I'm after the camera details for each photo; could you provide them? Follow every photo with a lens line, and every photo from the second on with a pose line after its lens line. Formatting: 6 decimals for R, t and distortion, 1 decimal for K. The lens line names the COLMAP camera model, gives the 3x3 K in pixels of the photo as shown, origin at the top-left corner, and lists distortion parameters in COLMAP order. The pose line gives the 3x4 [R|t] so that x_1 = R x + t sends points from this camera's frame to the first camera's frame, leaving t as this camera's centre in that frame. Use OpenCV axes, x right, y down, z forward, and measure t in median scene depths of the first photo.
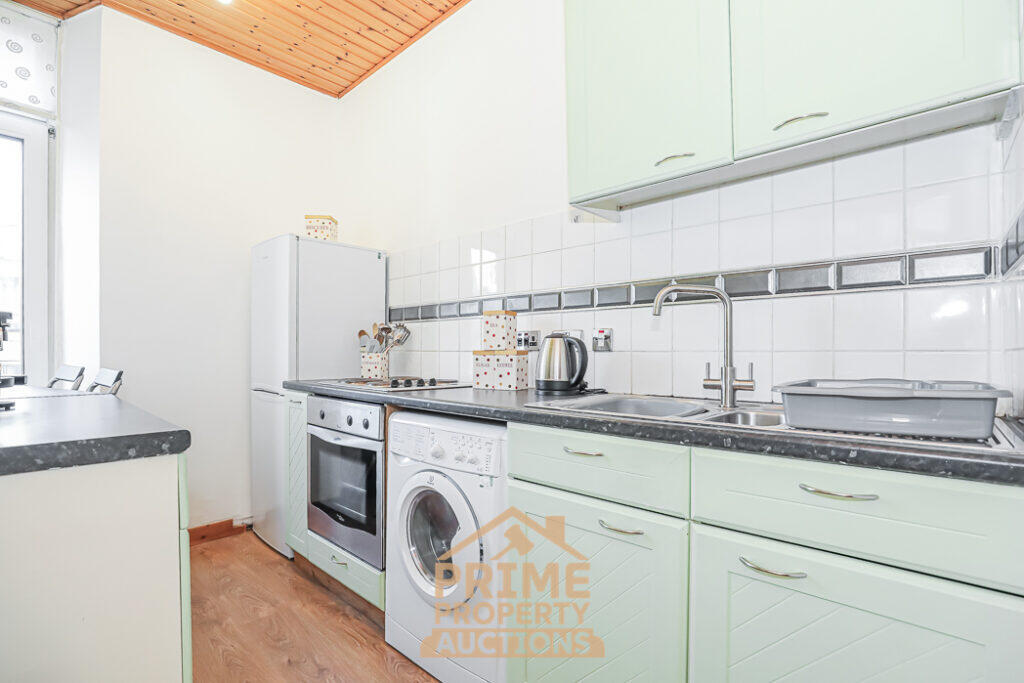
lens RADIAL K [[465.5, 0, 515.8], [0, 465.5, 348.1], [0, 0, 1]] dist [-0.000639, 0.000090]
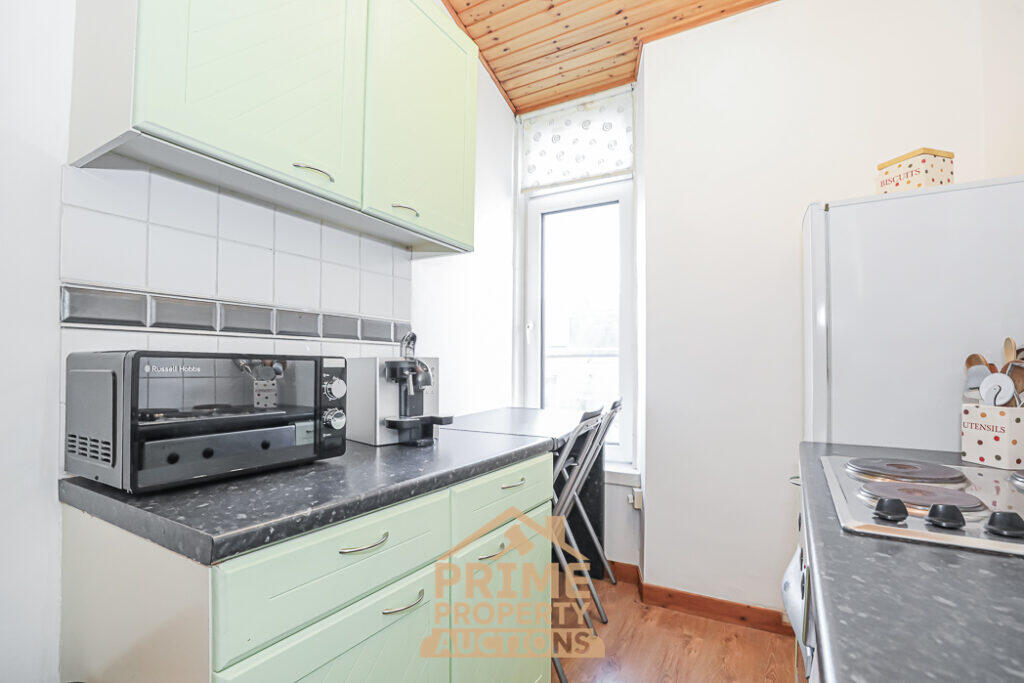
lens RADIAL K [[465.5, 0, 515.8], [0, 465.5, 348.1], [0, 0, 1]] dist [-0.000639, 0.000090]
pose [[0.225201, -0.030181, -0.973845, 0.028784], [-0.003564, 0.999488, -0.031800, -0.028883], [0.974306, 0.010632, 0.224978, 0.452392]]
